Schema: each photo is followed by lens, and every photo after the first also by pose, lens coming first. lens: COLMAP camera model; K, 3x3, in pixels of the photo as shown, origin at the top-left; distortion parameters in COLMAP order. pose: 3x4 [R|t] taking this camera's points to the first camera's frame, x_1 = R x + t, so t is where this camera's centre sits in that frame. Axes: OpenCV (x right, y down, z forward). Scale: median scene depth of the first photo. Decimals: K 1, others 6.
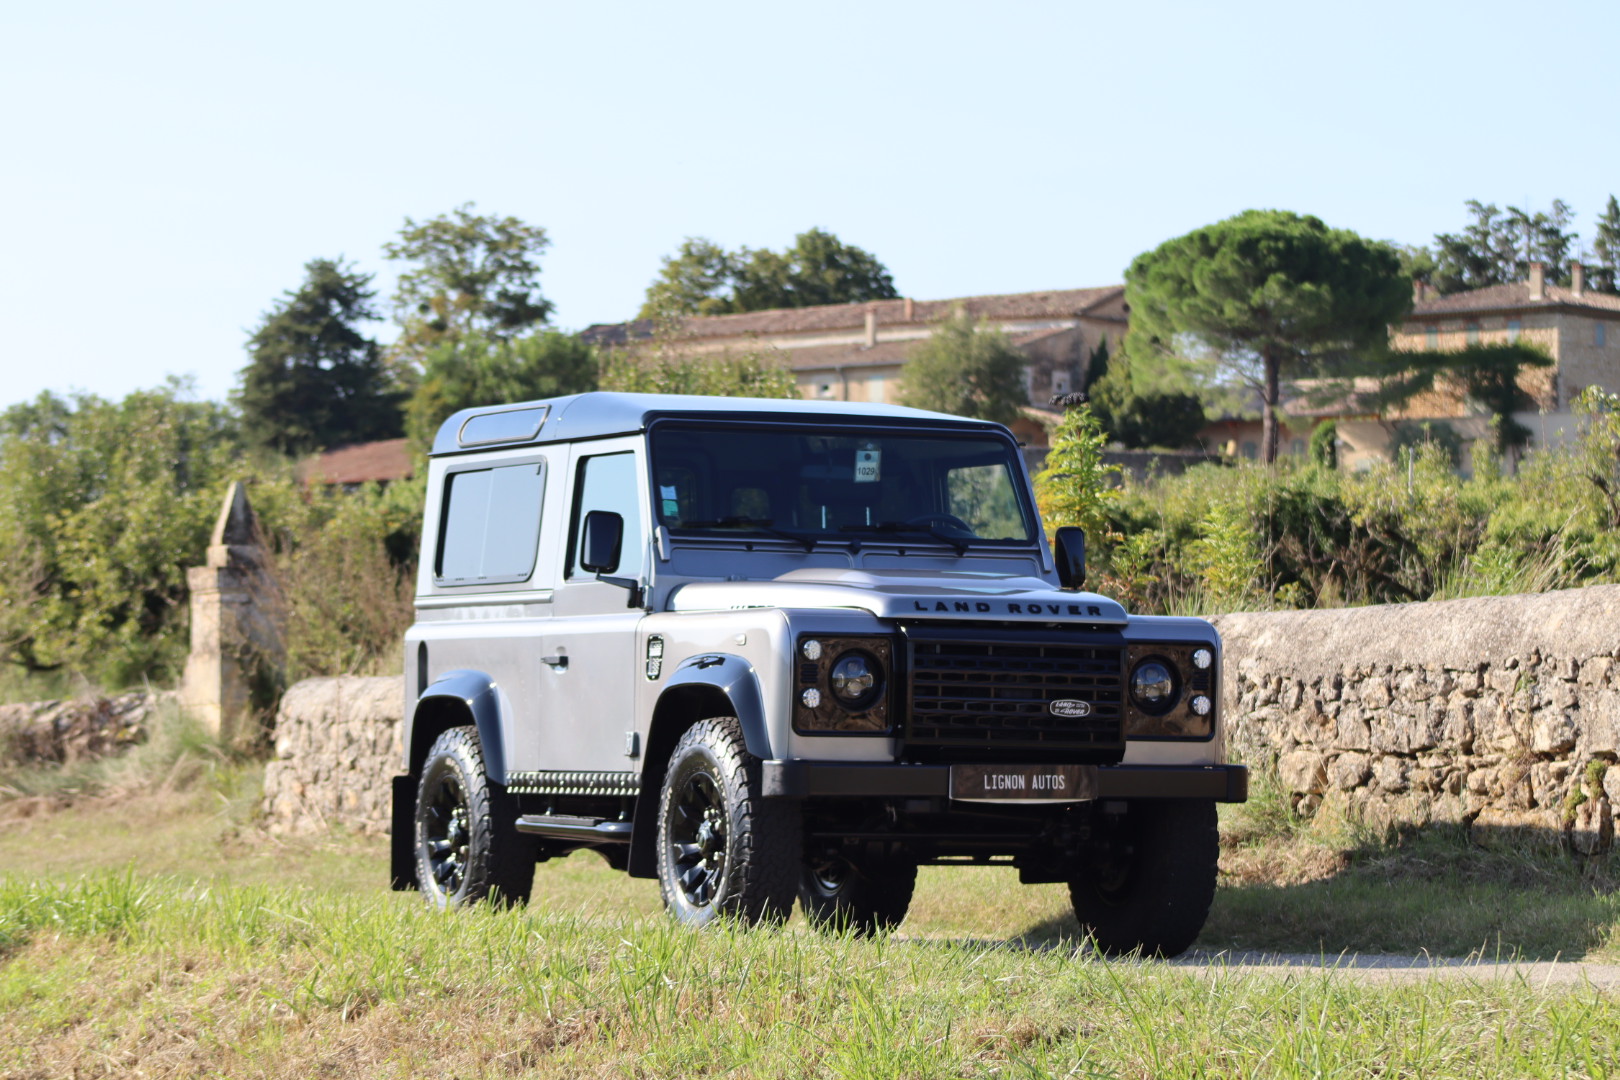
lens RADIAL K [[6434.8, 0, 811.5], [0, 6434.8, 542.0], [0, 0, 1]] dist [-0.200406, 0.000000]
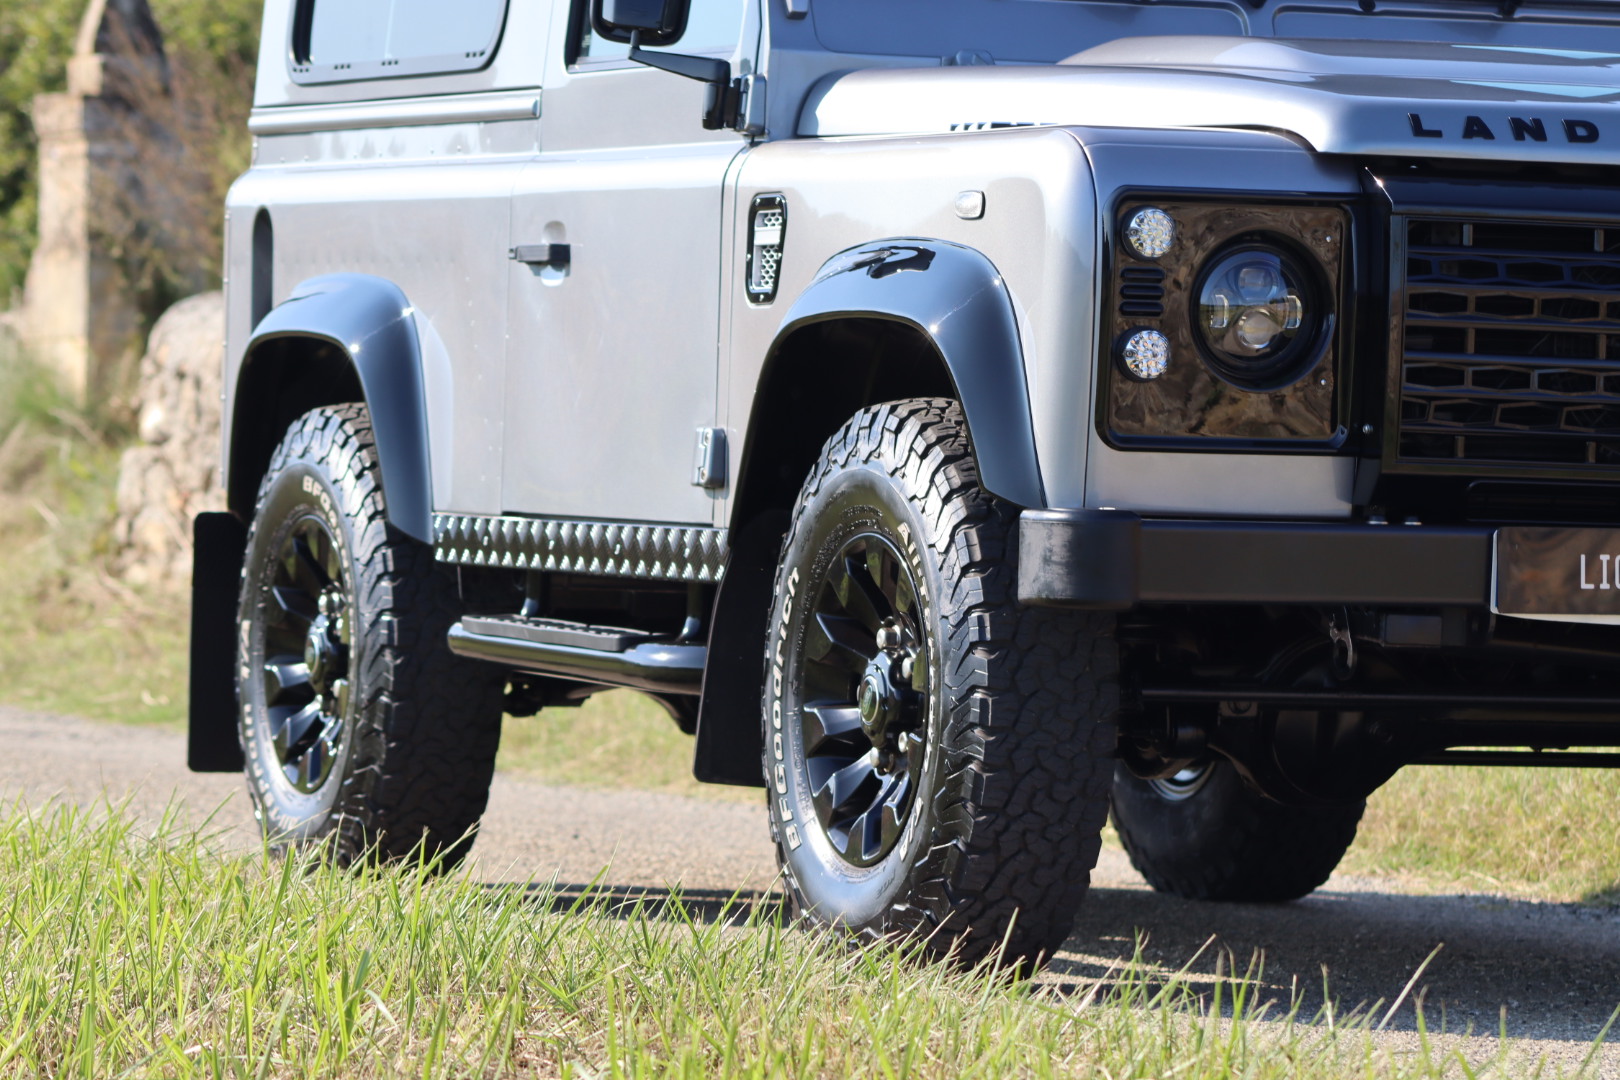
lens RADIAL K [[9624.7, 0, 808.8], [0, 9624.7, 539.8], [0, 0, 1]] dist [0.641038, 0.000000]
pose [[0.999328, 0.015305, -0.033293, -0.000782], [-0.013782, 0.998869, 0.045507, 0.008159], [0.033952, -0.045018, 0.998409, 0.370895]]
